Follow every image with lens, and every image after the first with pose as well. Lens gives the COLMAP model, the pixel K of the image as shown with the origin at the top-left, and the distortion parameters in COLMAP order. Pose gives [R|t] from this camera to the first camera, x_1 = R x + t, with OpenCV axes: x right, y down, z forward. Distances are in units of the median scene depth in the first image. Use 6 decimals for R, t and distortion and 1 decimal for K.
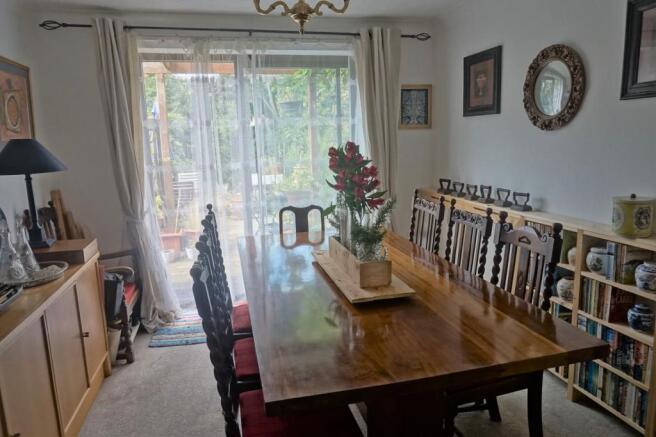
lens RADIAL K [[439.4, 0, 325.7], [0, 439.4, 217.7], [0, 0, 1]] dist [-0.053665, 0.036558]
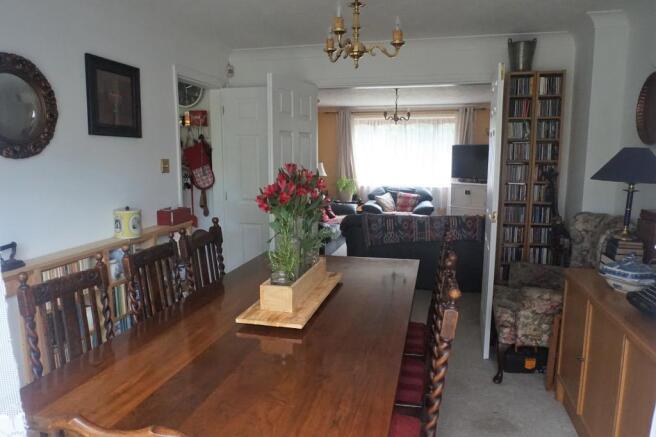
lens RADIAL K [[439.4, 0, 325.7], [0, 439.4, 217.7], [0, 0, 1]] dist [-0.053665, 0.036558]
pose [[-0.887071, -0.031432, 0.460561, -0.375580], [0.112904, 0.952607, 0.282474, -0.272424], [-0.447612, 0.302574, -0.841482, 1.537977]]
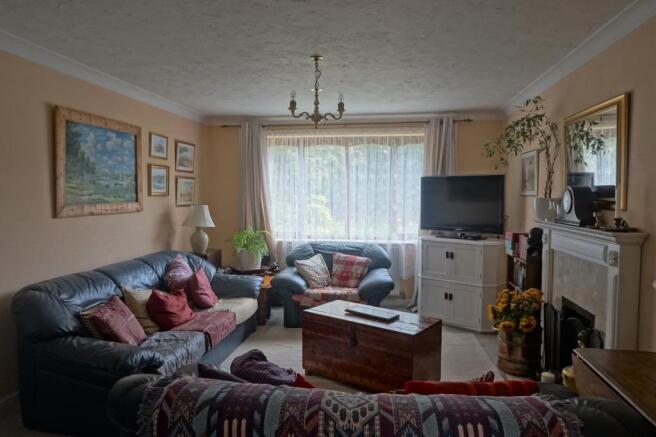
lens RADIAL K [[439.4, 0, 325.7], [0, 439.4, 217.7], [0, 0, 1]] dist [-0.053665, 0.036558]
pose [[-0.927508, 0.009130, 0.373692, -0.296484], [0.090542, 0.975419, 0.200896, -0.213590], [-0.362672, 0.220168, -0.905536, 1.231221]]
